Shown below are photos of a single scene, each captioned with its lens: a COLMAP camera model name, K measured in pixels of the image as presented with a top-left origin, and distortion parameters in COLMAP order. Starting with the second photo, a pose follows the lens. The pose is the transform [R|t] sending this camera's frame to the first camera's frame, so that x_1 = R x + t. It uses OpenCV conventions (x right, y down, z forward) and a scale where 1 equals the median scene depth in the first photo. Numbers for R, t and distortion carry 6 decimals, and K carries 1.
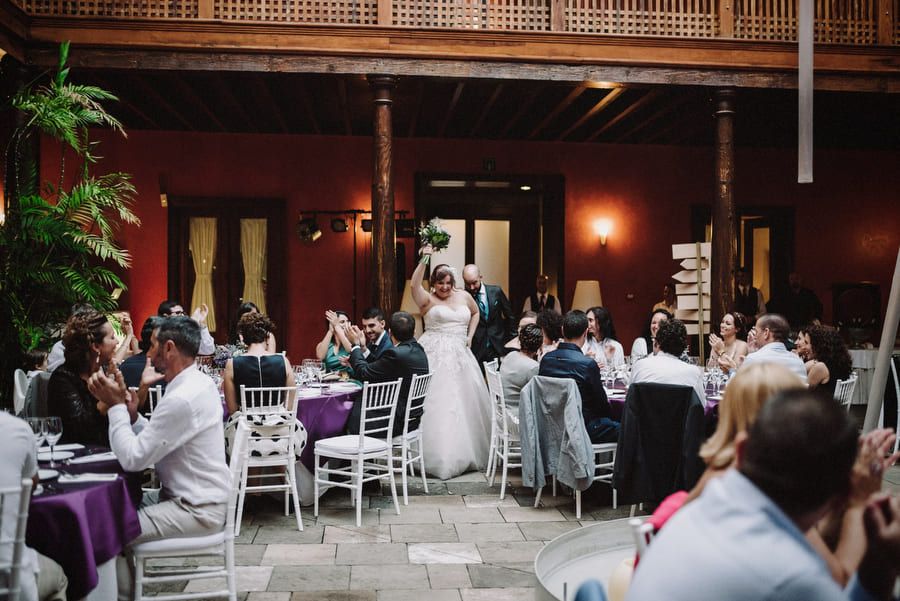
lens RADIAL K [[877.3, 0, 449.4], [0, 877.3, 336.1], [0, 0, 1]] dist [-0.007979, 0.000912]
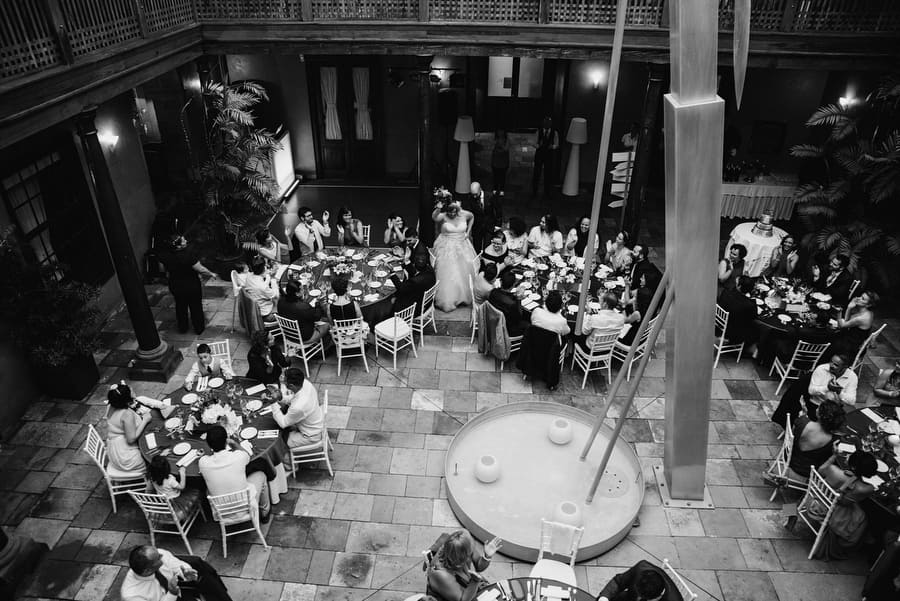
lens RADIAL K [[622.1, 0, 450.6], [0, 622.1, 316.7], [0, 0, 1]] dist [-0.092571, 0.069366]
pose [[0.988471, 0.087900, -0.123286, 0.142992], [-0.007835, 0.842841, 0.538106, -0.491821], [0.151210, -0.530936, 0.833812, -0.120266]]
